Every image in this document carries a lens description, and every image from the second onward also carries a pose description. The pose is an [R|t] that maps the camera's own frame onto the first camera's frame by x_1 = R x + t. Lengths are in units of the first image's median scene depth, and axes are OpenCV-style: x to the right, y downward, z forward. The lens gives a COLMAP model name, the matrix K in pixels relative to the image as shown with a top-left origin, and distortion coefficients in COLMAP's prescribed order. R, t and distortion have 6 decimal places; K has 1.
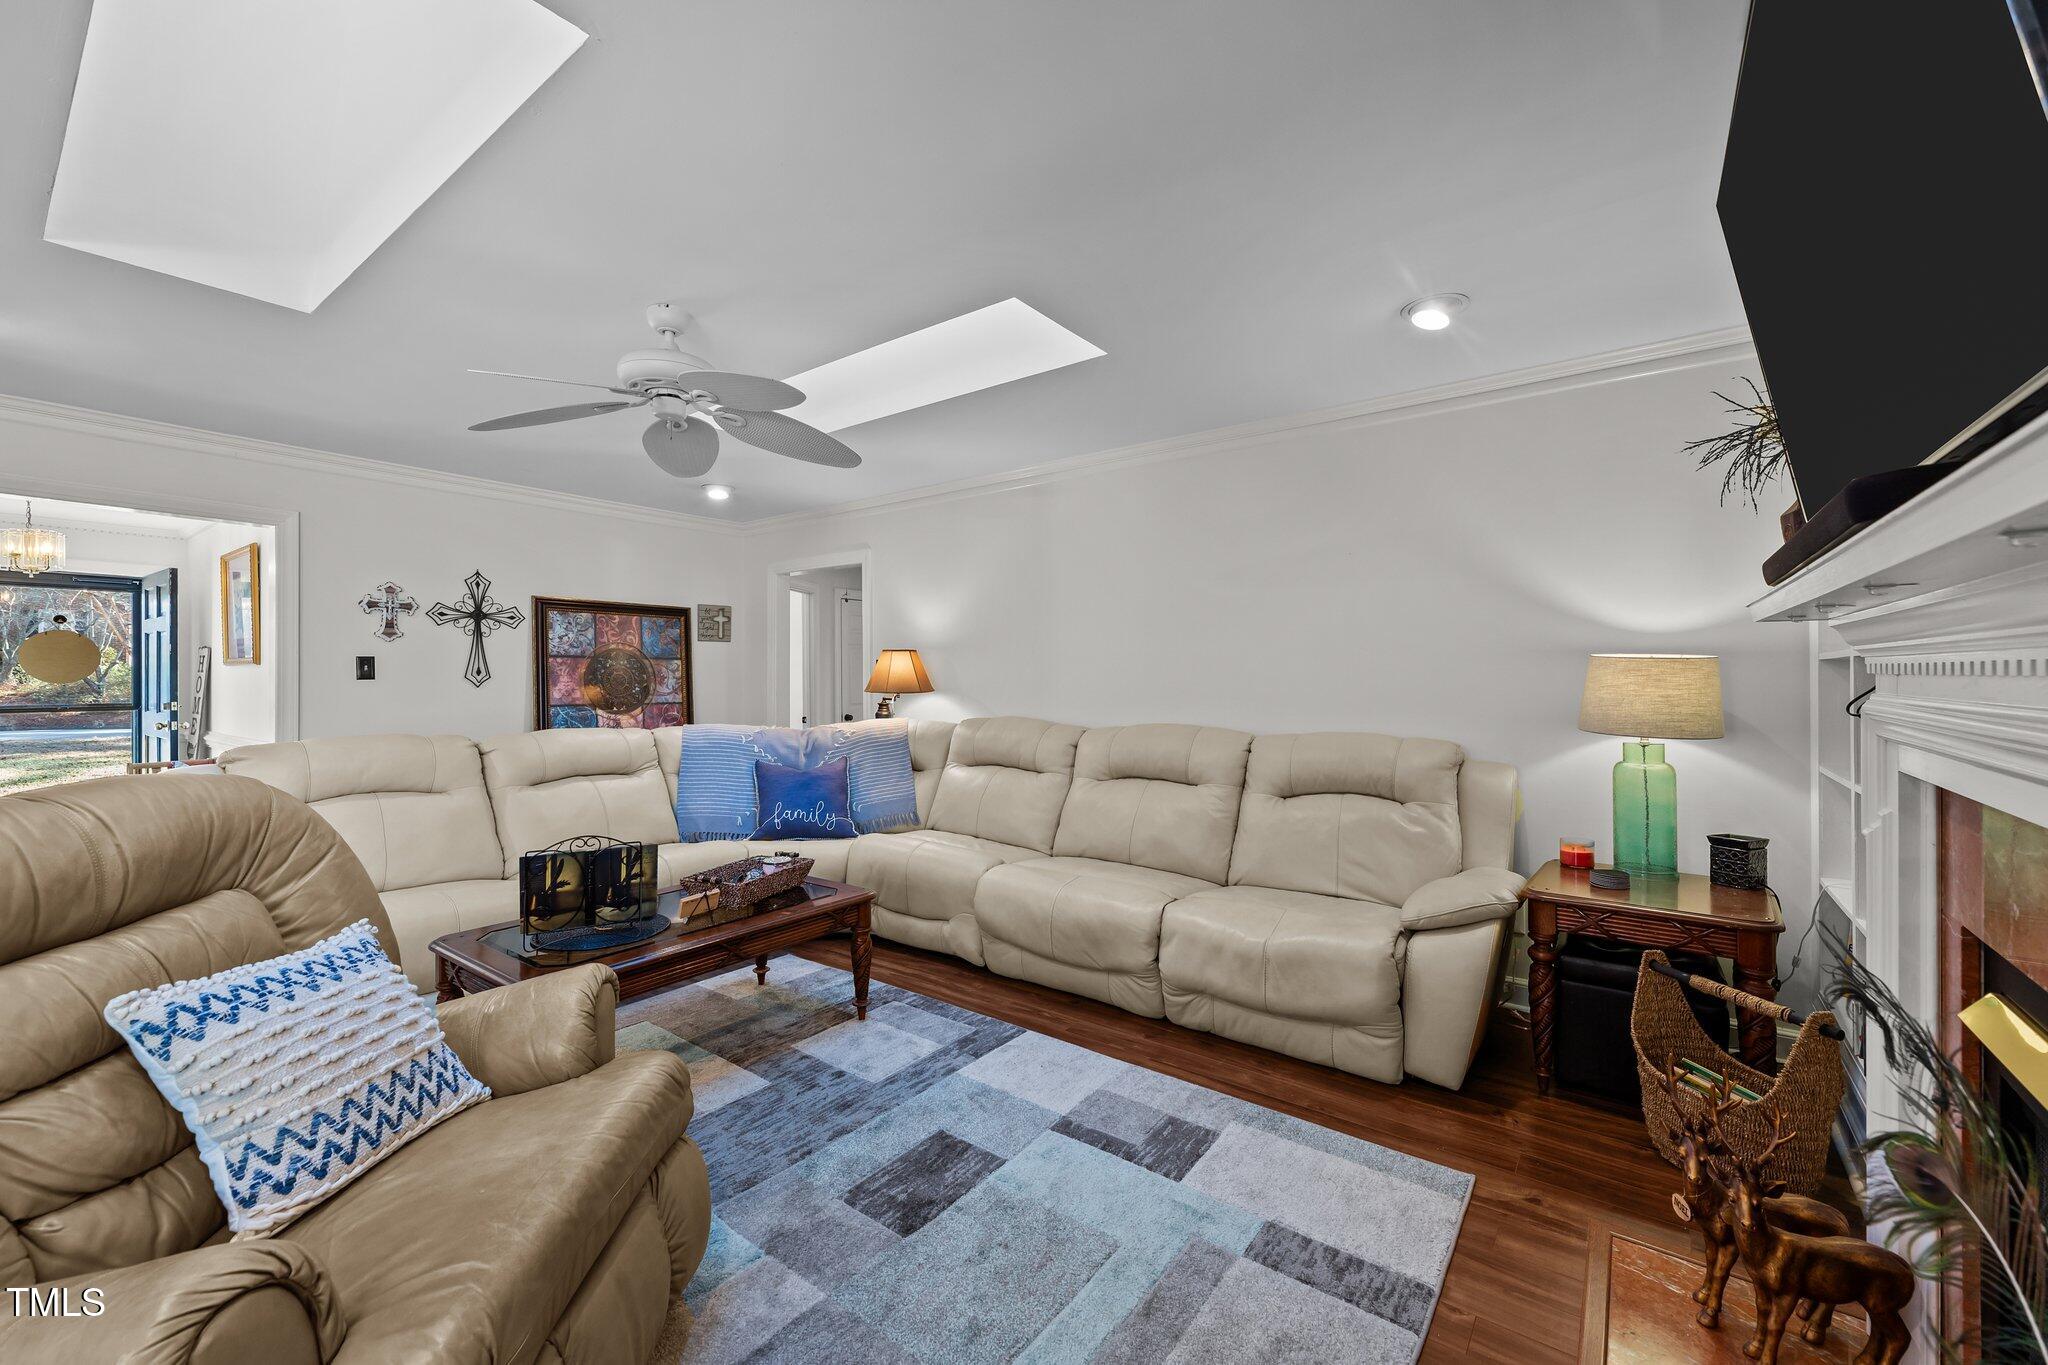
lens RADIAL K [[822.9, 0, 1018.8], [0, 822.9, 675.2], [0, 0, 1]] dist [0.000393, 0.000047]
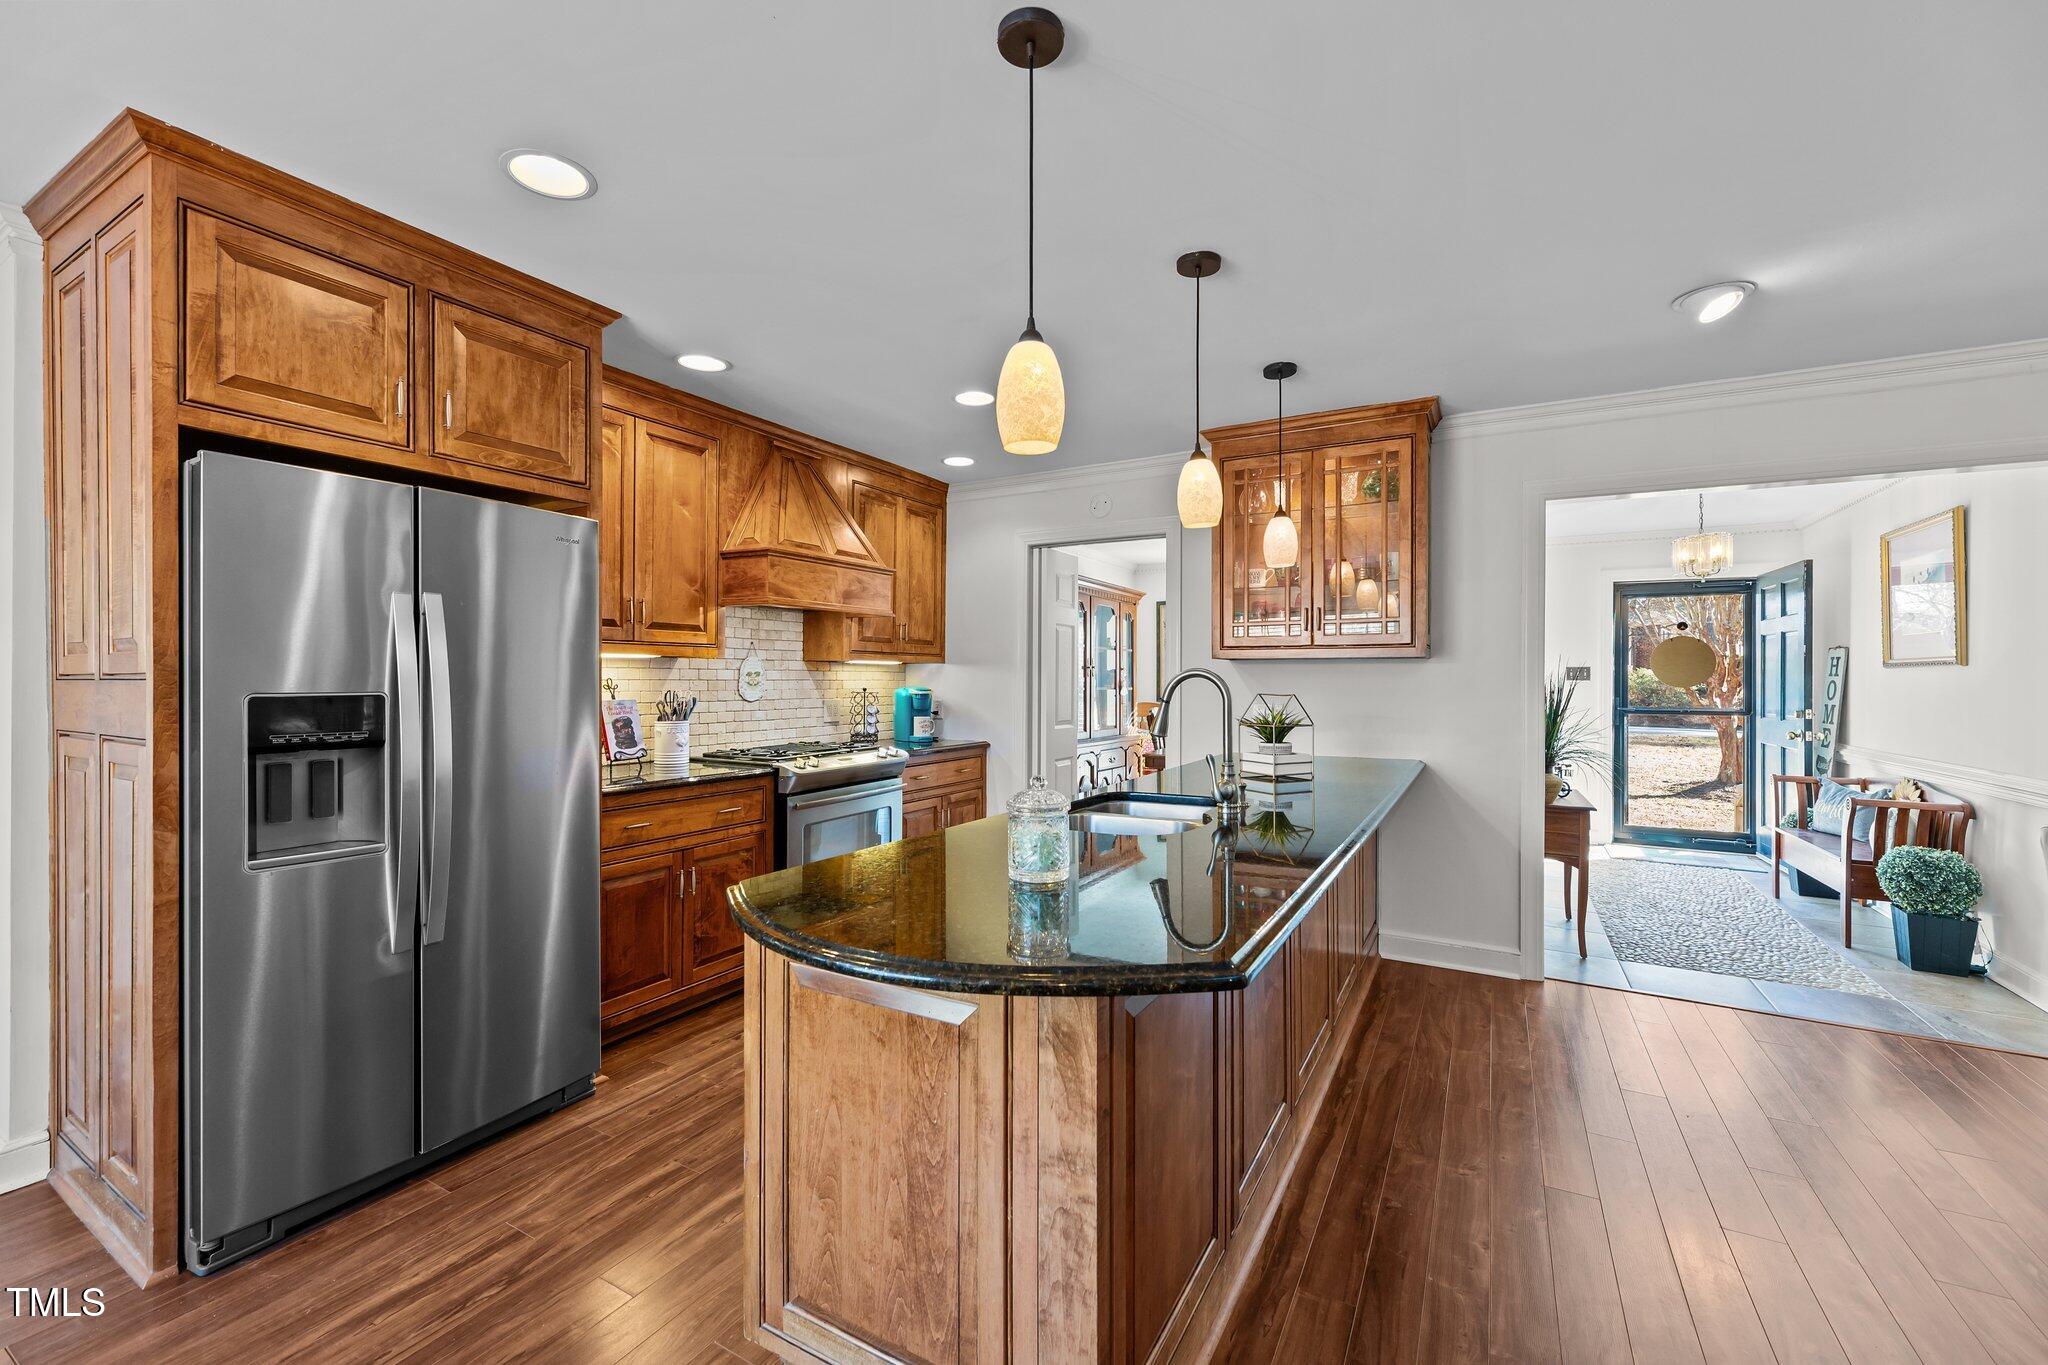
lens RADIAL K [[828.9, 0, 1015.2], [0, 828.9, 682.8], [0, 0, 1]] dist [0.000568, 0.000188]
pose [[0.129052, 0.004857, -0.991626, -0.312204], [-0.001066, 0.999988, 0.004759, -0.000027], [0.991637, 0.000443, 0.129056, 0.038150]]
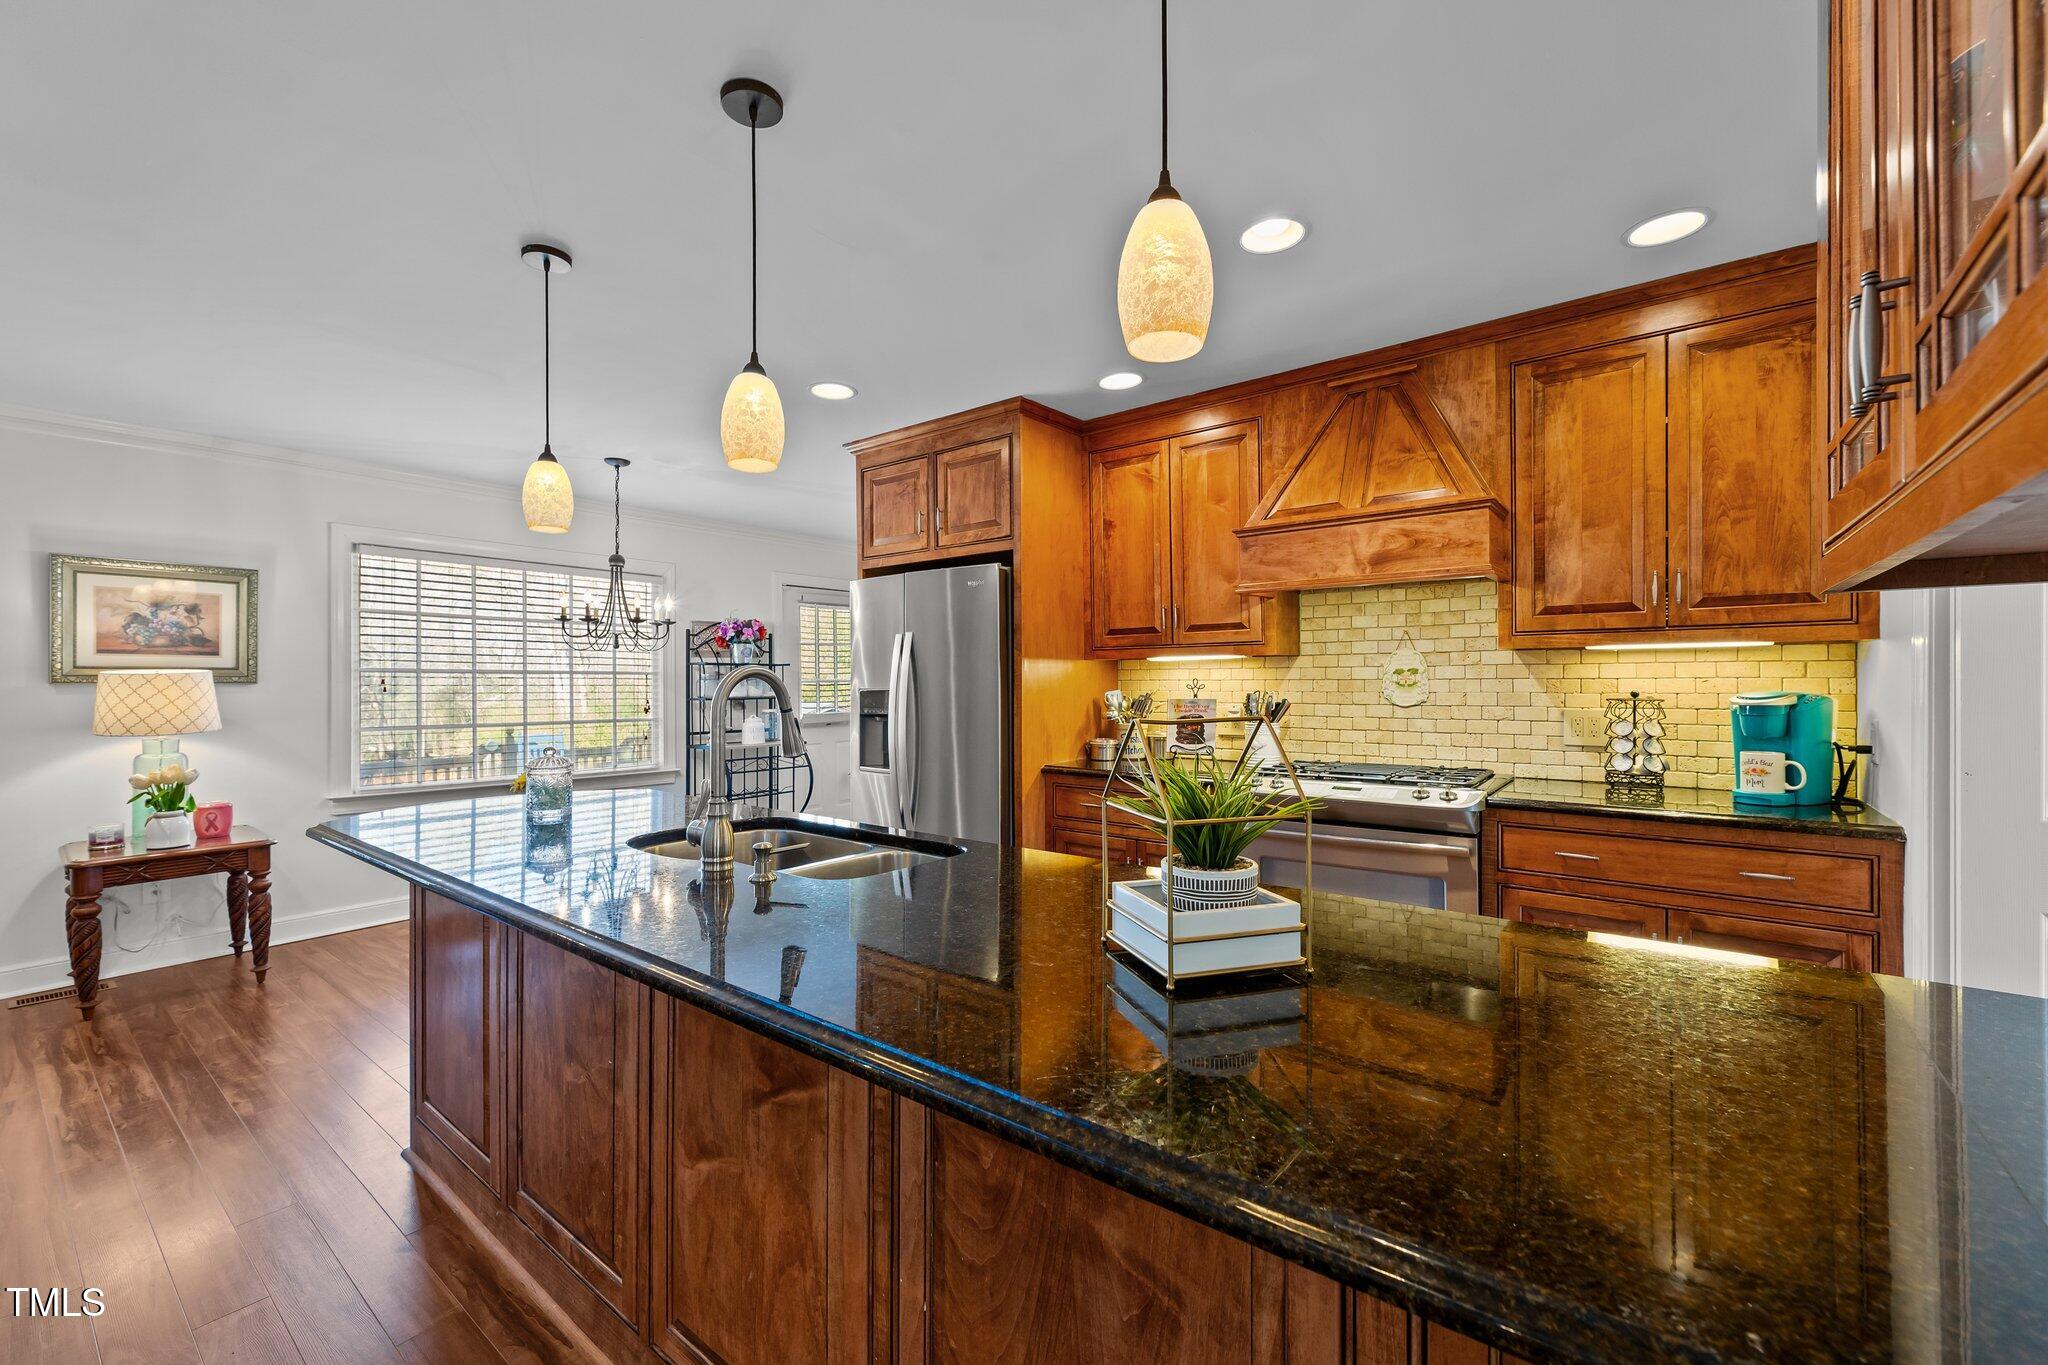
lens RADIAL K [[832.7, 0, 1018.3], [0, 832.7, 683.0], [0, 0, 1]] dist [-0.001805, -0.000165]
pose [[-0.999938, 0.007041, 0.008643, -0.925610], [0.007054, 0.999974, 0.001524, 0.001469], [-0.008632, 0.001585, -0.999961, 0.585732]]
